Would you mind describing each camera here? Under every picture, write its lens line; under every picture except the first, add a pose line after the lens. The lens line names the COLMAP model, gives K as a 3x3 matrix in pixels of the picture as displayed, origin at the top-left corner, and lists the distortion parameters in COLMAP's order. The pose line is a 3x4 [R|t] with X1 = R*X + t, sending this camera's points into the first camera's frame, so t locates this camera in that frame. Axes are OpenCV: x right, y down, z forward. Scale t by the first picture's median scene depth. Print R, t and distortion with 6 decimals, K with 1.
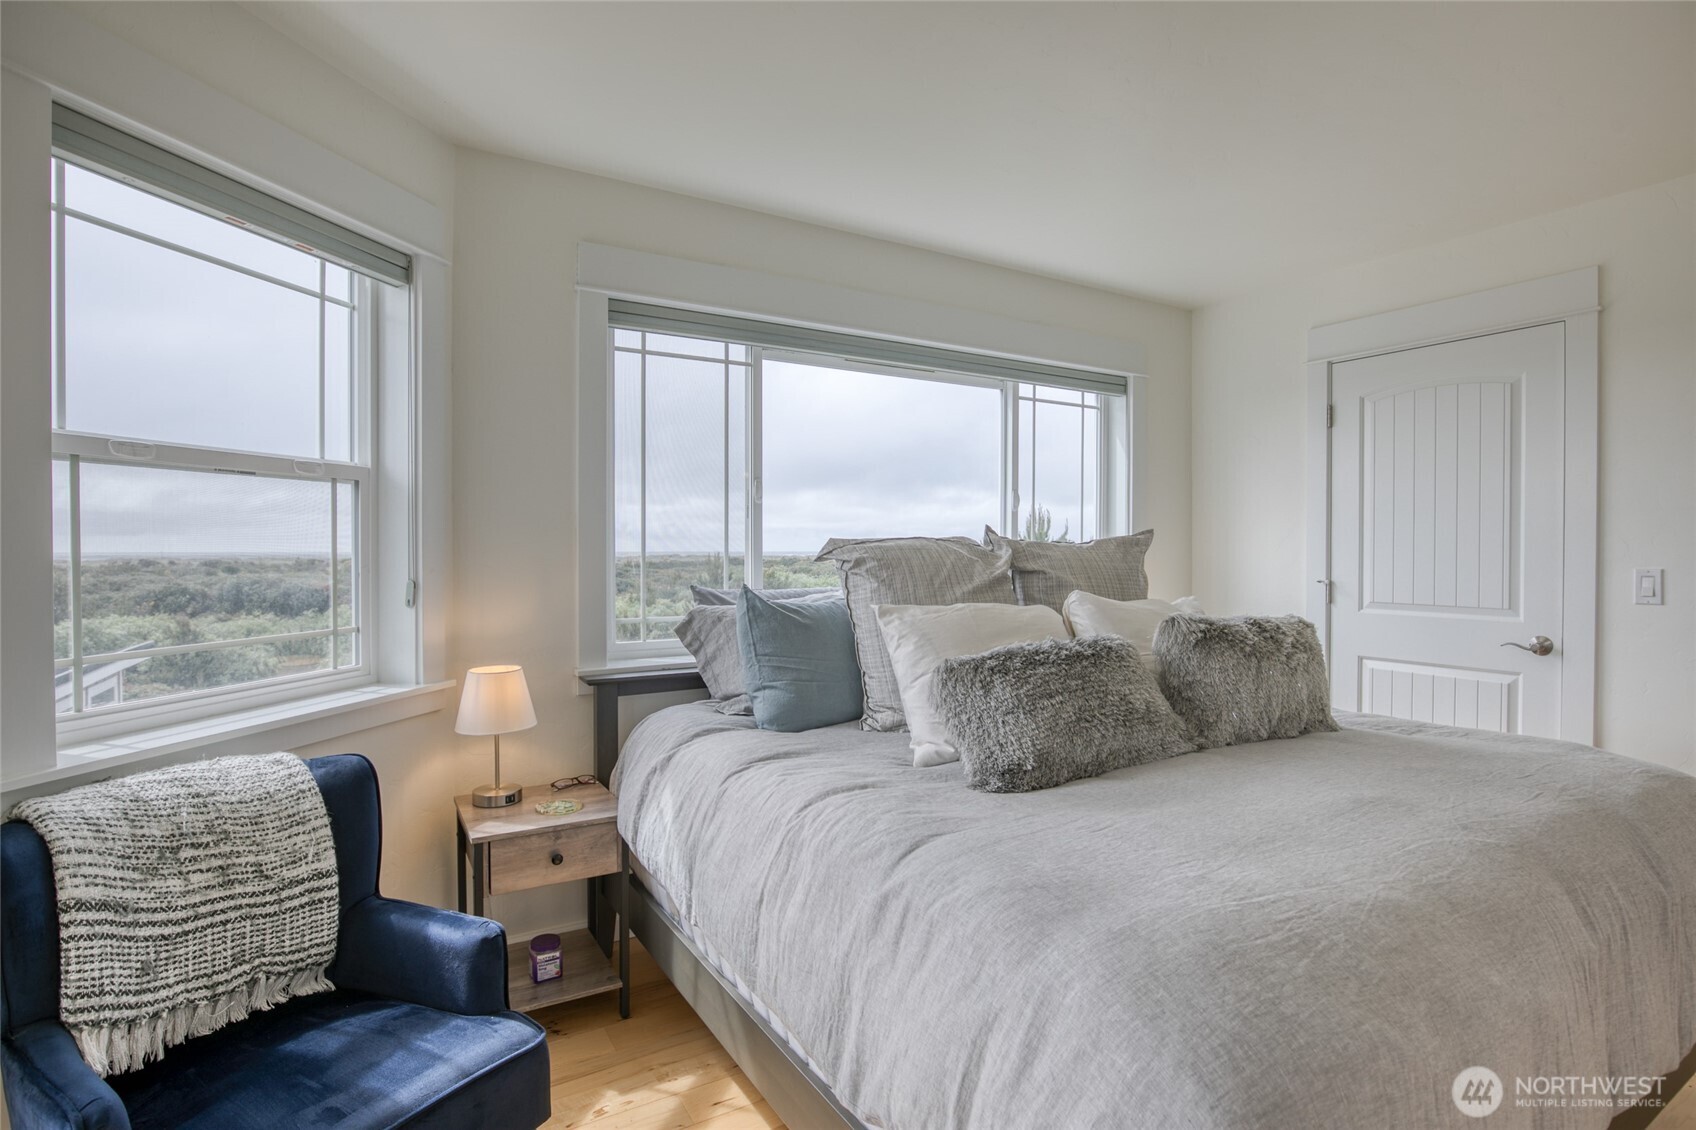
lens RADIAL K [[868.0, 0, 848.0], [0, 868.0, 565.0], [0, 0, 1]] dist [-0.040037, 0.009768]
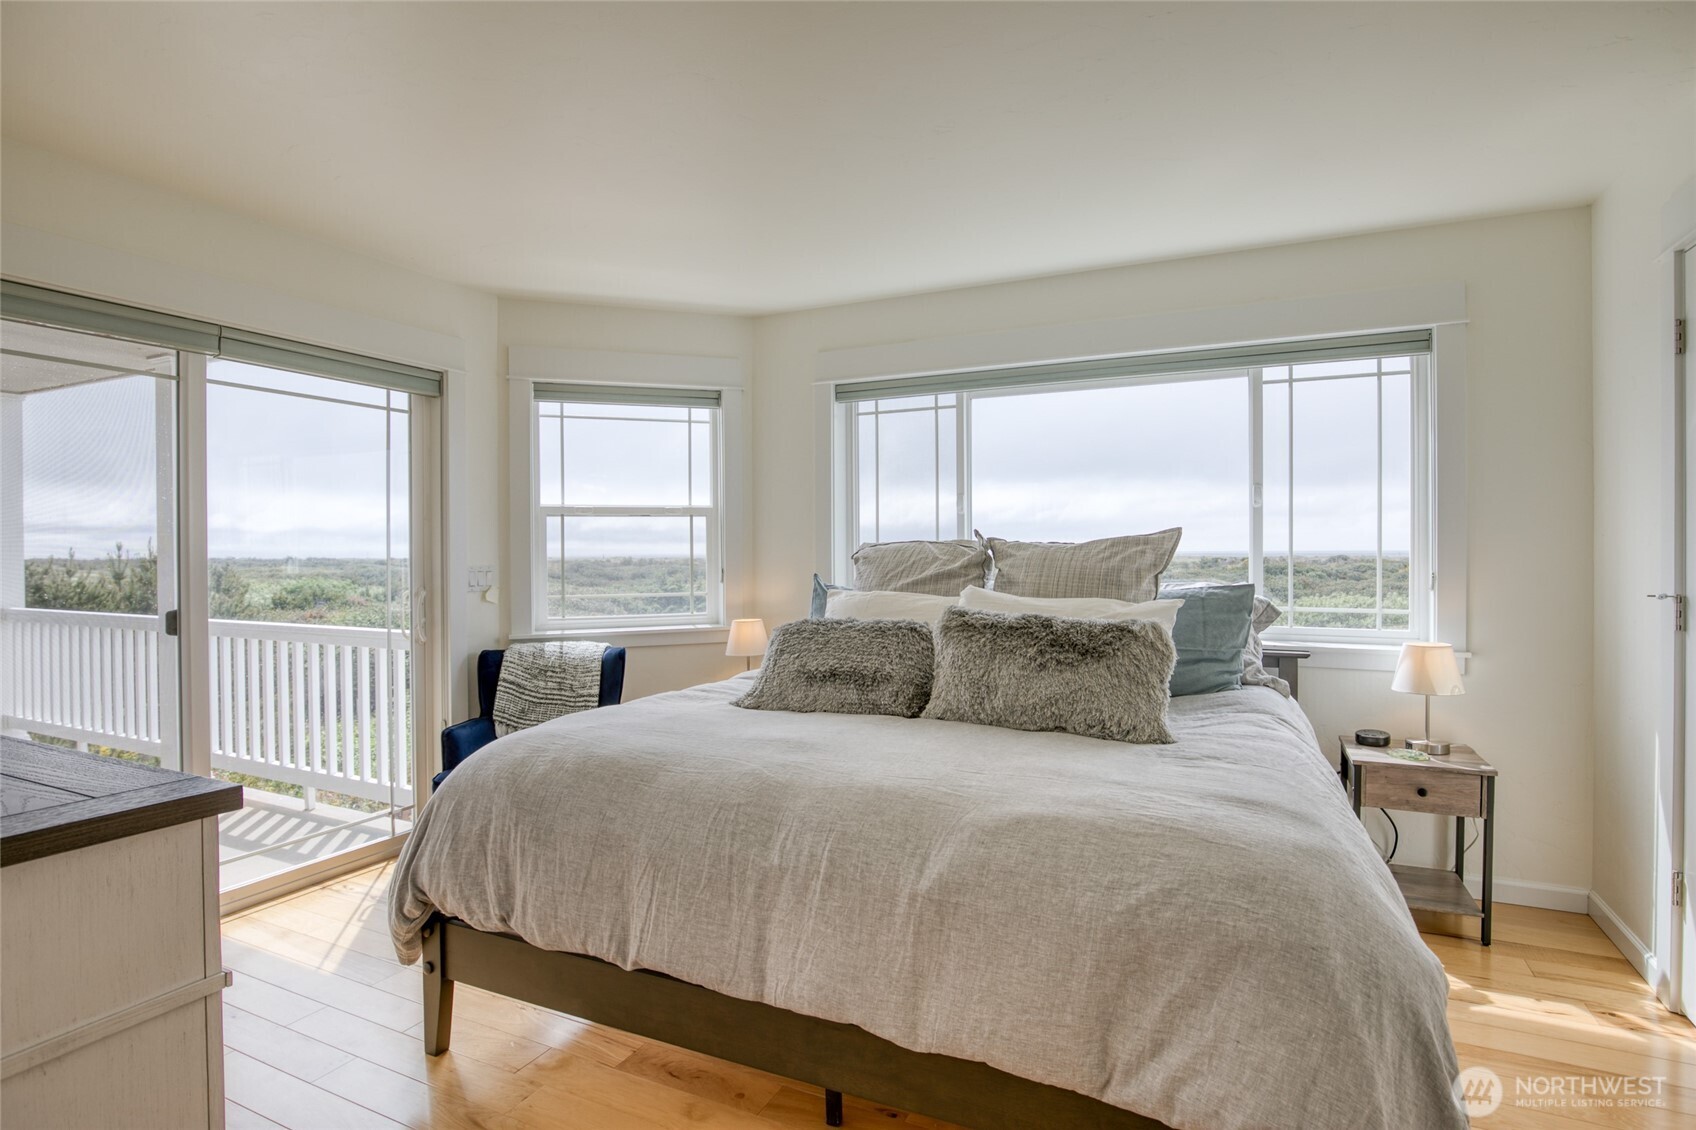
lens RADIAL K [[868.0, 0, 848.0], [0, 868.0, 565.0], [0, 0, 1]] dist [-0.040037, 0.009768]
pose [[0.544205, 0.010127, -0.838891, 1.126199], [-0.009076, 0.999940, 0.006183, -0.003431], [0.838903, 0.004249, 0.544264, 0.213033]]
